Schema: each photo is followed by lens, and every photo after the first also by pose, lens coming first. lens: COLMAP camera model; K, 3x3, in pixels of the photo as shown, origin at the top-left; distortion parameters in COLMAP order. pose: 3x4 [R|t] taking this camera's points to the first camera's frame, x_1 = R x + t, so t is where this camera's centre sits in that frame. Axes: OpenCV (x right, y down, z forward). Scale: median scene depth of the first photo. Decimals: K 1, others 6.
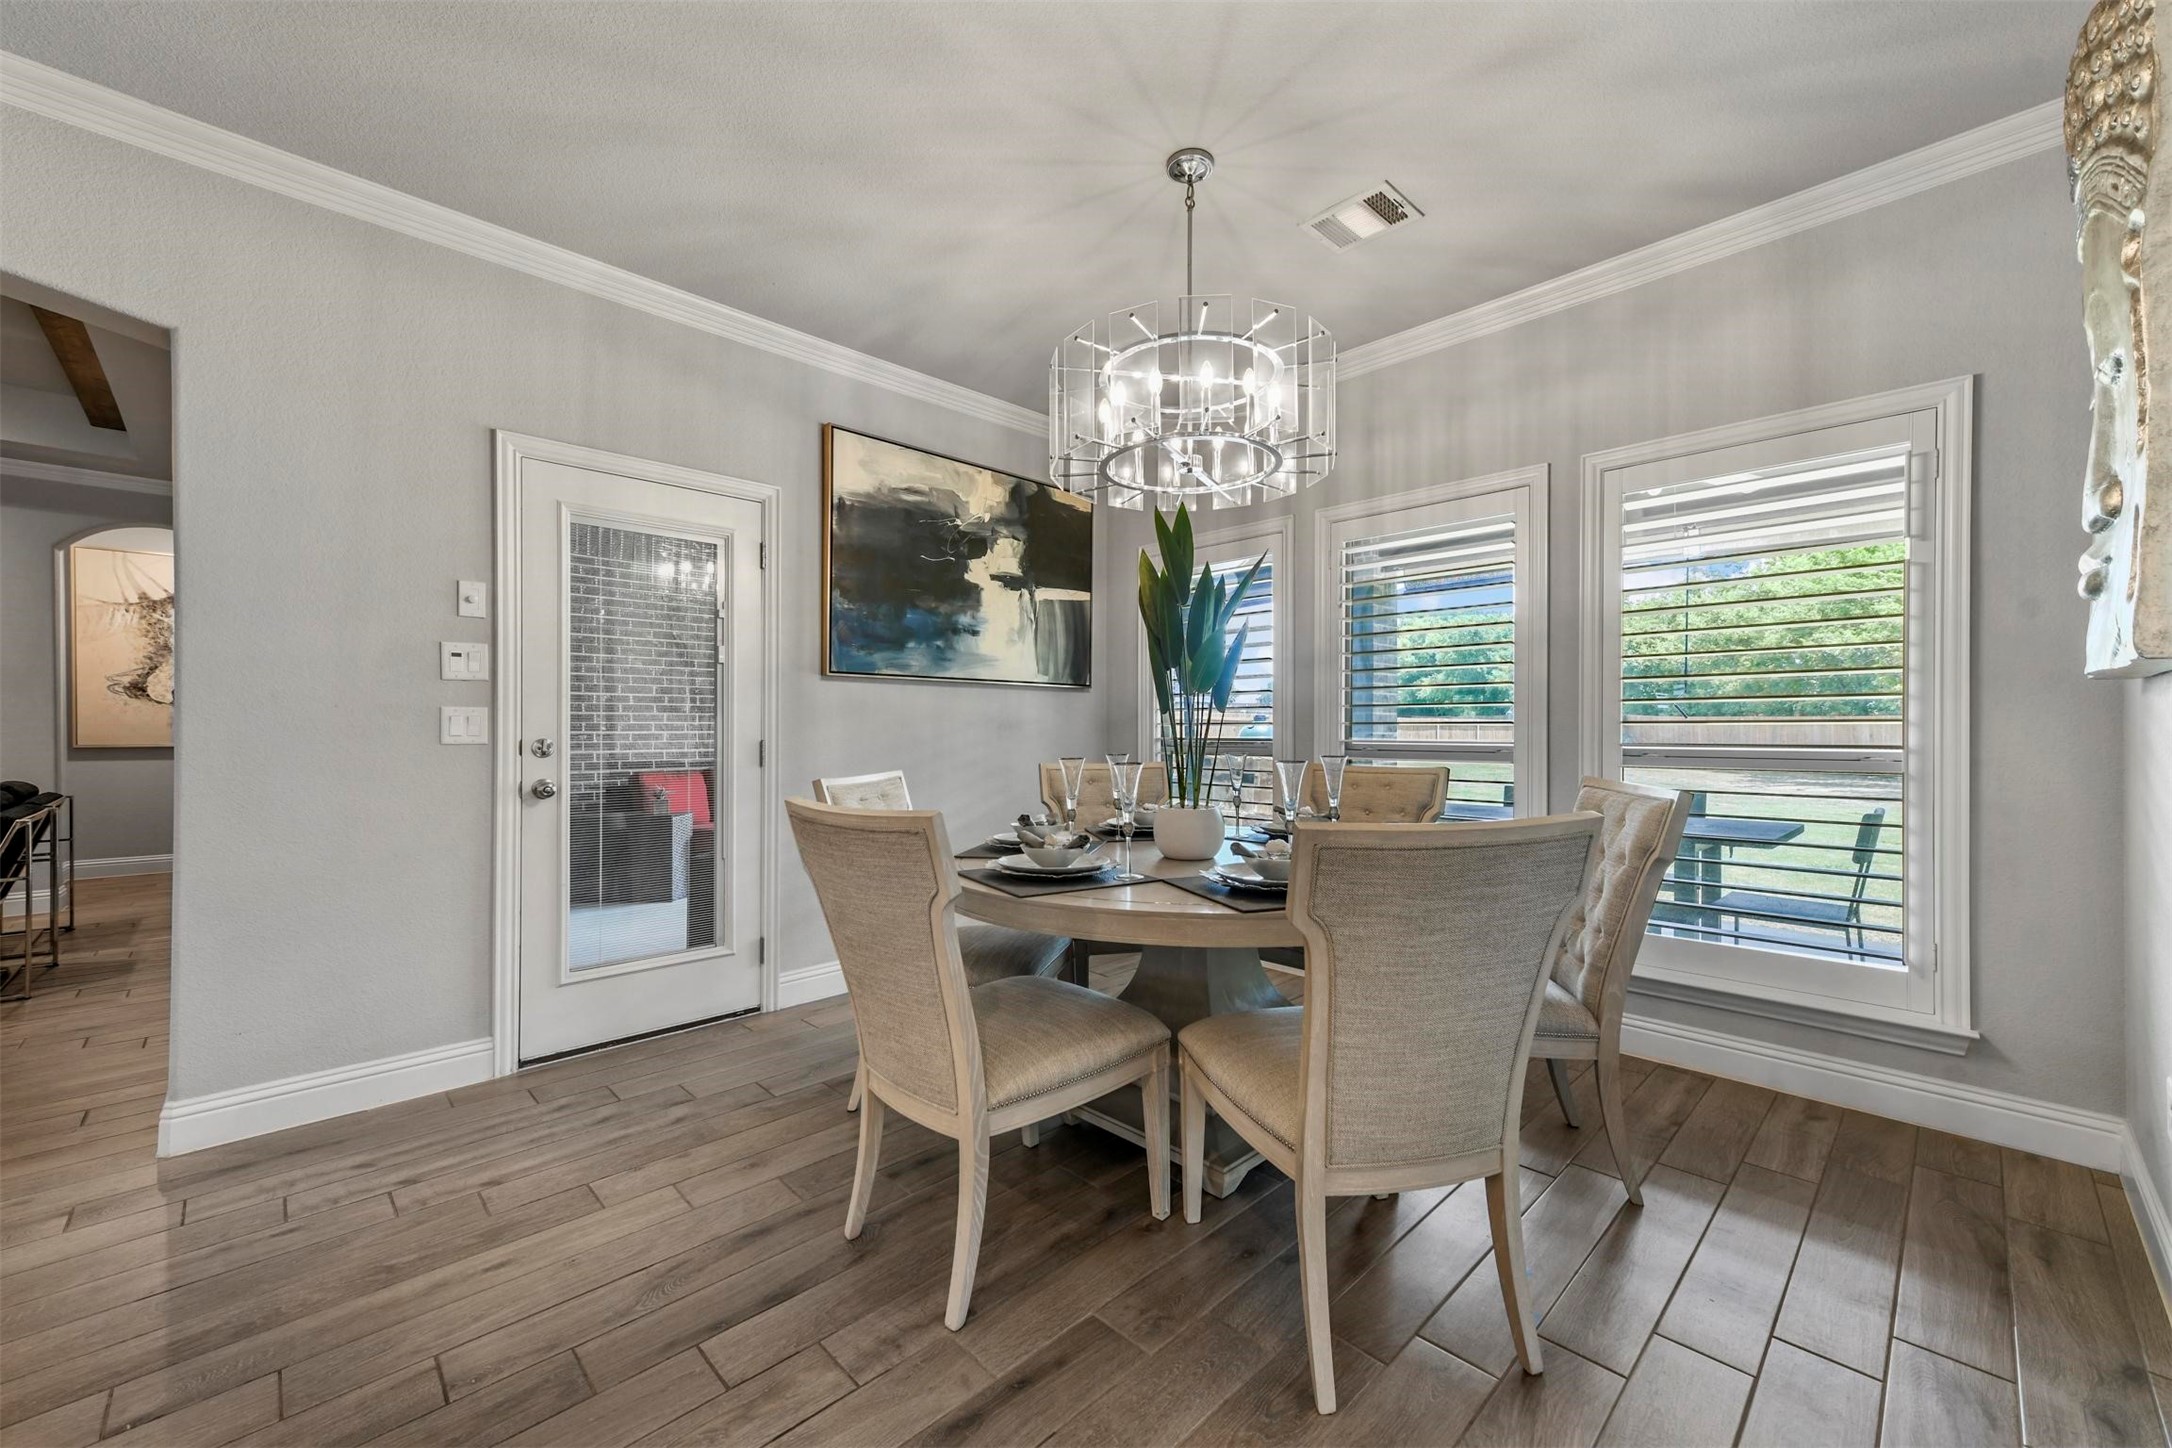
lens RADIAL K [[852.7, 0, 1089.0], [0, 852.7, 727.5], [0, 0, 1]] dist [0.012072, 0.000198]
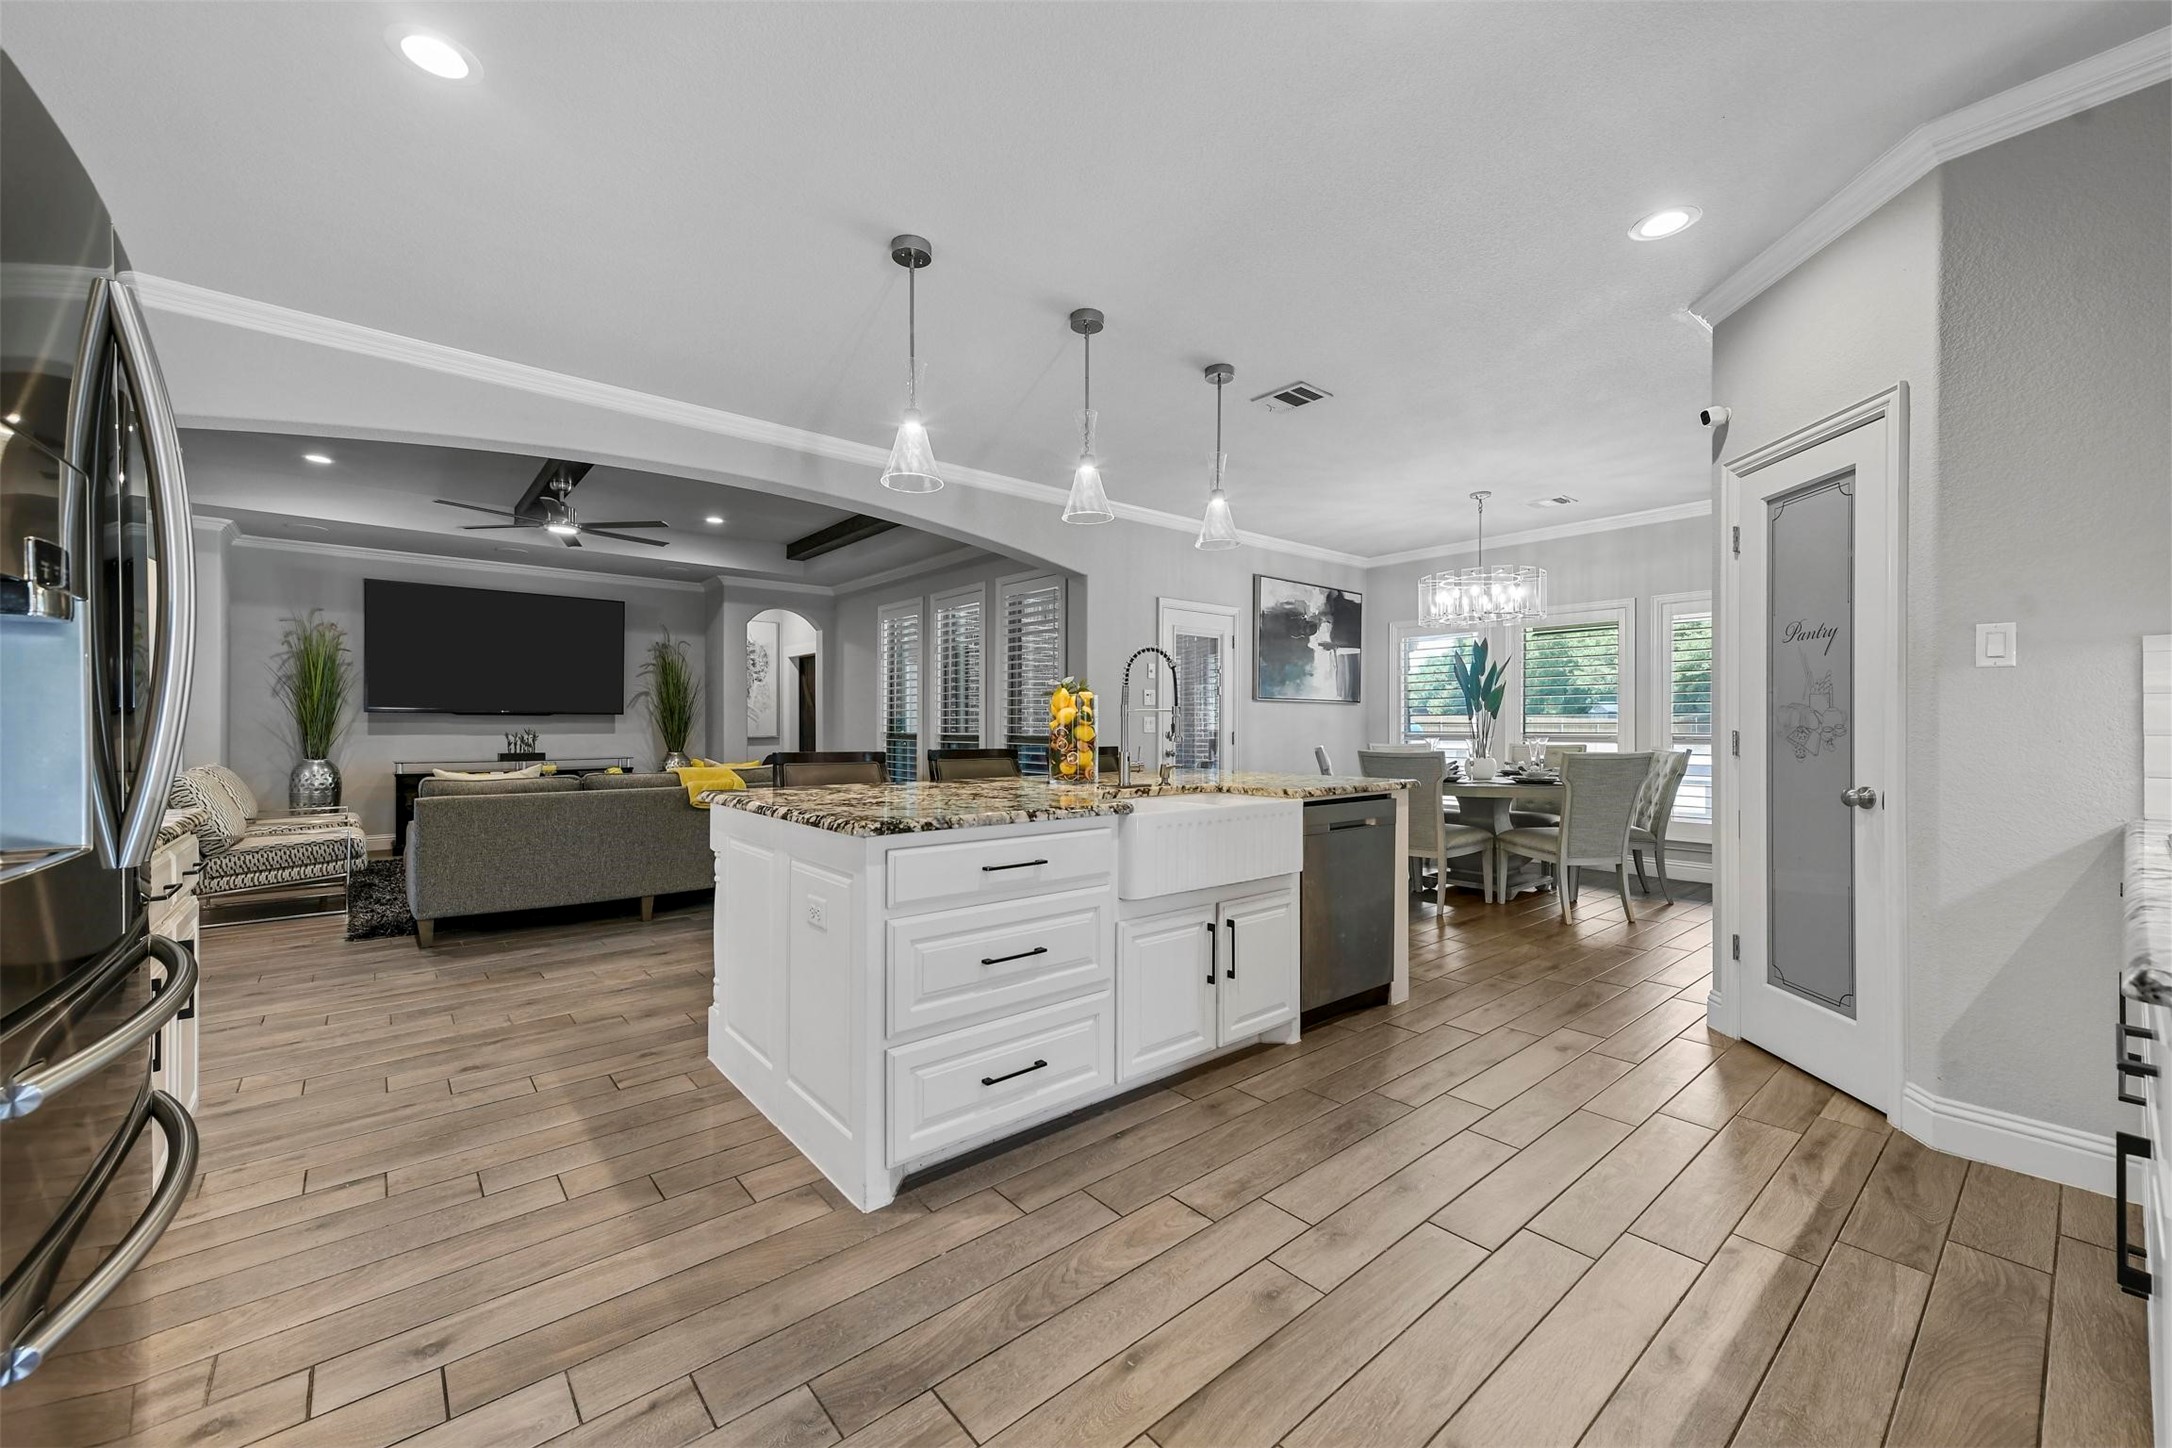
lens RADIAL K [[847.5, 0, 1089.0], [0, 847.5, 726.0], [0, 0, 1]] dist [0.013402, 0.000036]
pose [[0.997606, 0.000122, -0.069159, -0.481953], [-0.000080, 1.000000, 0.000610, -0.000284], [0.069159, -0.000603, 0.997605, -0.867151]]
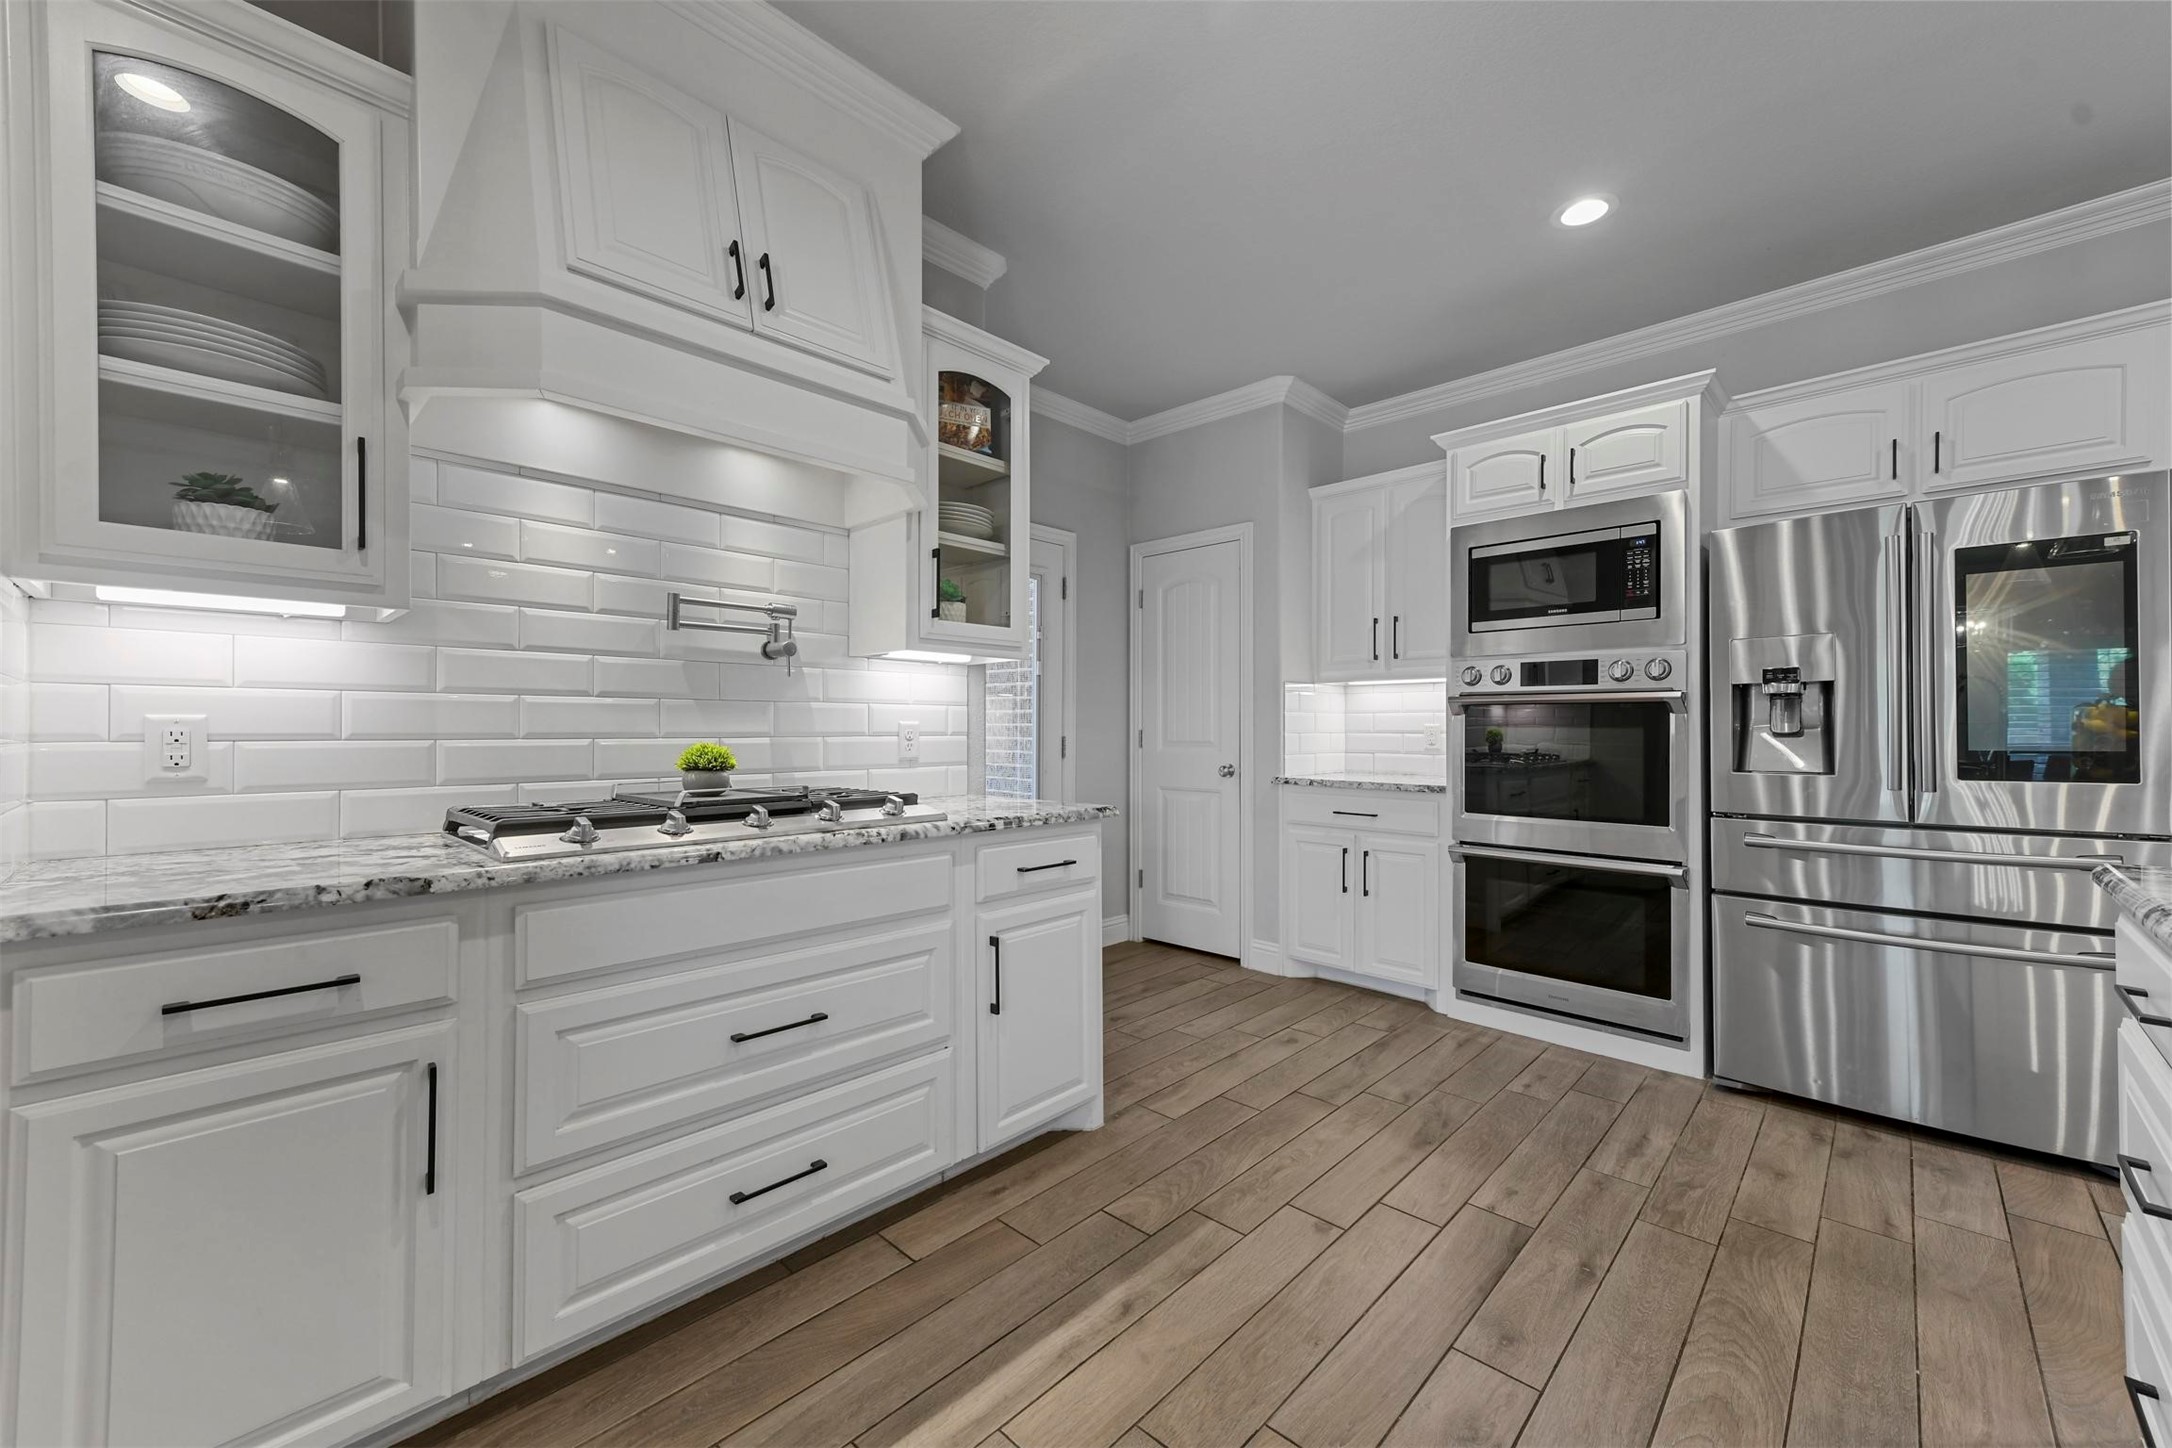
lens RADIAL K [[847.5, 0, 1089.0], [0, 847.5, 726.0], [0, 0, 1]] dist [0.013402, 0.000036]
pose [[-0.999394, -0.000509, -0.034807, -0.223256], [-0.000381, 0.999993, -0.003695, 0.000378], [0.034809, -0.003679, -0.999387, -0.077646]]
